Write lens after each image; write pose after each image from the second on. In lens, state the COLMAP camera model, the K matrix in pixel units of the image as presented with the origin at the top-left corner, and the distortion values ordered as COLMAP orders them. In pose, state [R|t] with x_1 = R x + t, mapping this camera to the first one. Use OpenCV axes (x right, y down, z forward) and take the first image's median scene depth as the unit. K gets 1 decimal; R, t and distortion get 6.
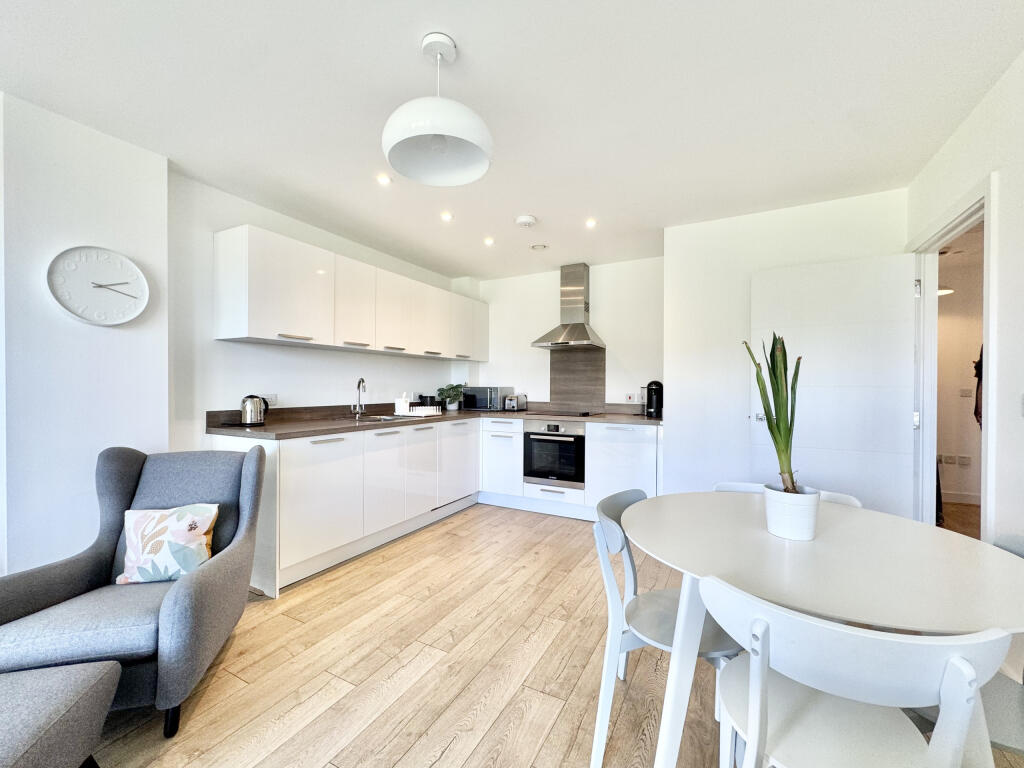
lens RADIAL K [[419.5, 0, 511.0], [0, 419.5, 391.0], [0, 0, 1]] dist [-0.000330, 0.000006]
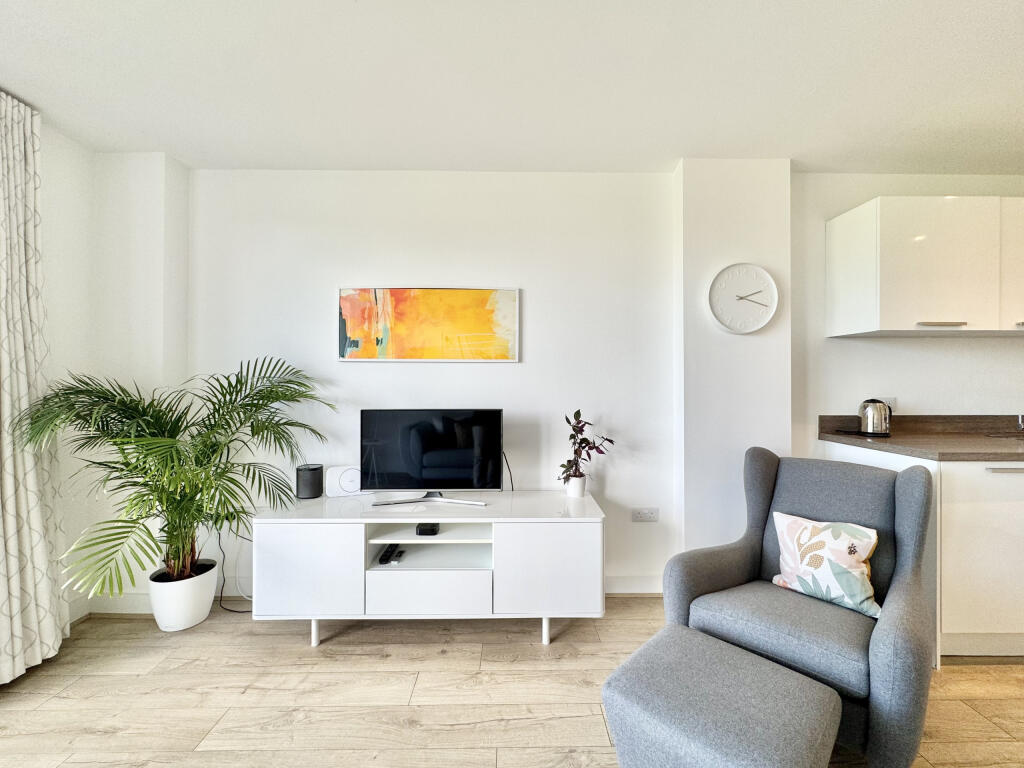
lens RADIAL K [[428.3, 0, 519.3], [0, 428.3, 380.9], [0, 0, 1]] dist [-0.000298, -0.000071]
pose [[0.485713, -0.008231, -0.874080, -0.195072], [-0.006435, 0.999895, -0.012991, -0.010259], [0.874095, 0.011934, 0.485609, -0.034675]]
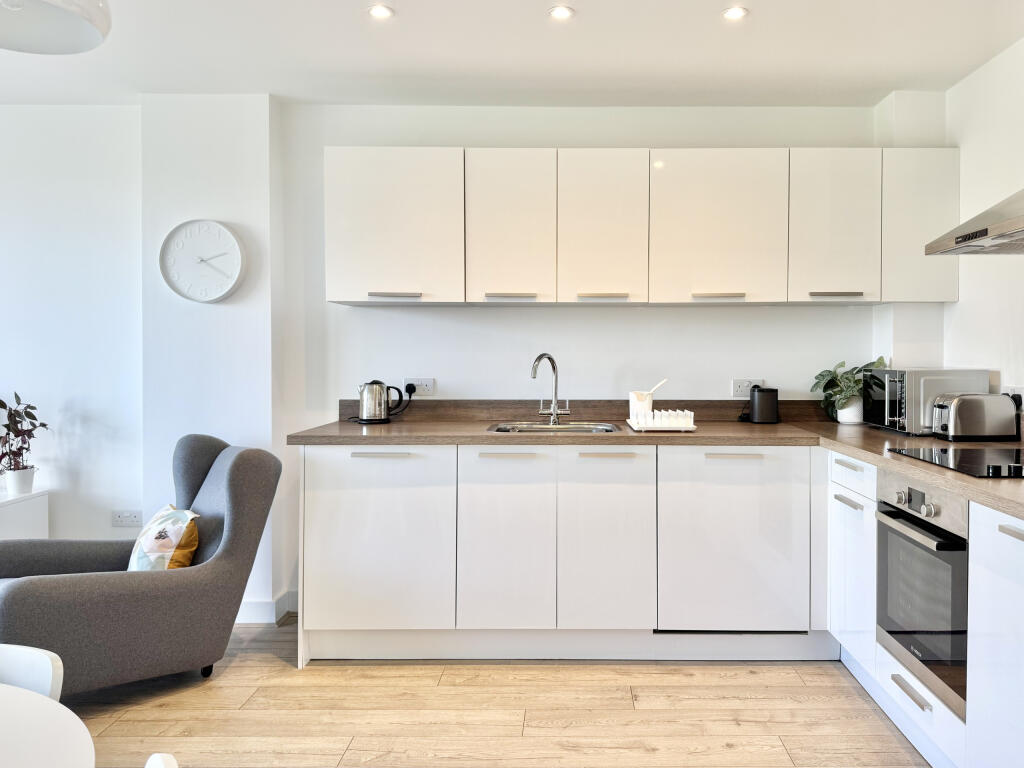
lens RADIAL K [[778.9, 0, 574.8], [0, 778.9, 365.3], [0, 0, 1]] dist [0.036973, -0.045980]
pose [[0.479599, 0.007685, -0.877454, 0.654985], [-0.008142, 0.999958, 0.004307, -0.021591], [0.877450, 0.005078, 0.479641, 0.612703]]
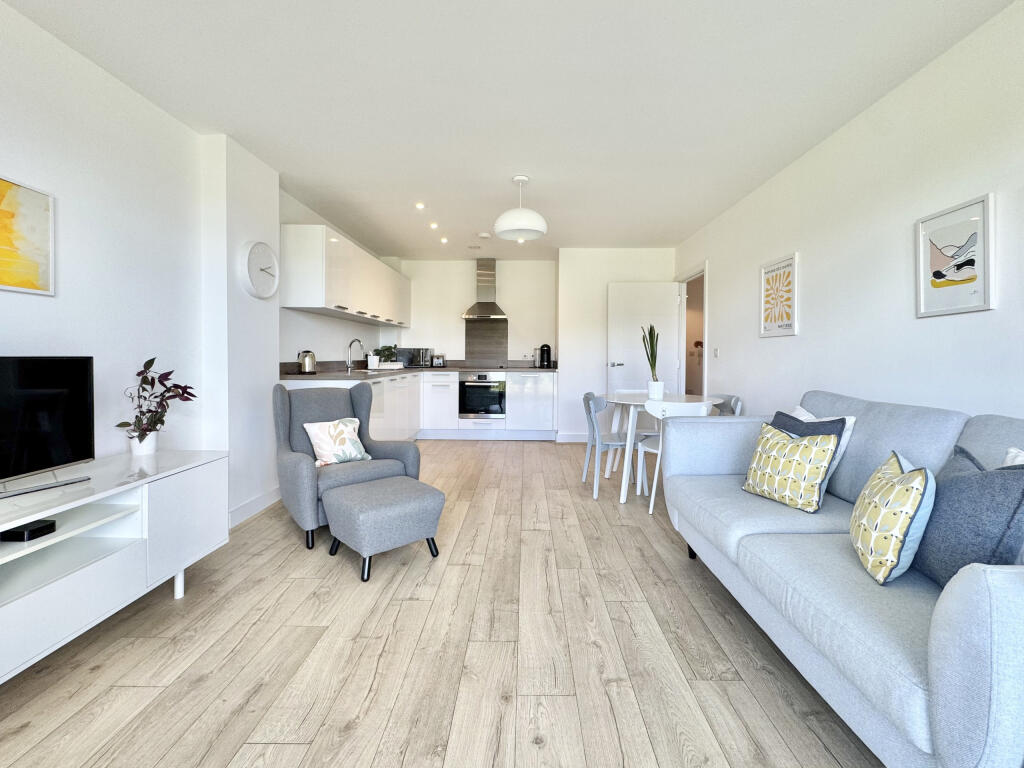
lens RADIAL K [[450.0, 0, 515.4], [0, 450.0, 364.2], [0, 0, 1]] dist [-0.000097, -0.000032]
pose [[0.891424, -0.008982, 0.453081, -0.623098], [0.003688, 0.999914, 0.012567, 0.034607], [-0.453155, -0.009532, 0.891381, -0.503907]]
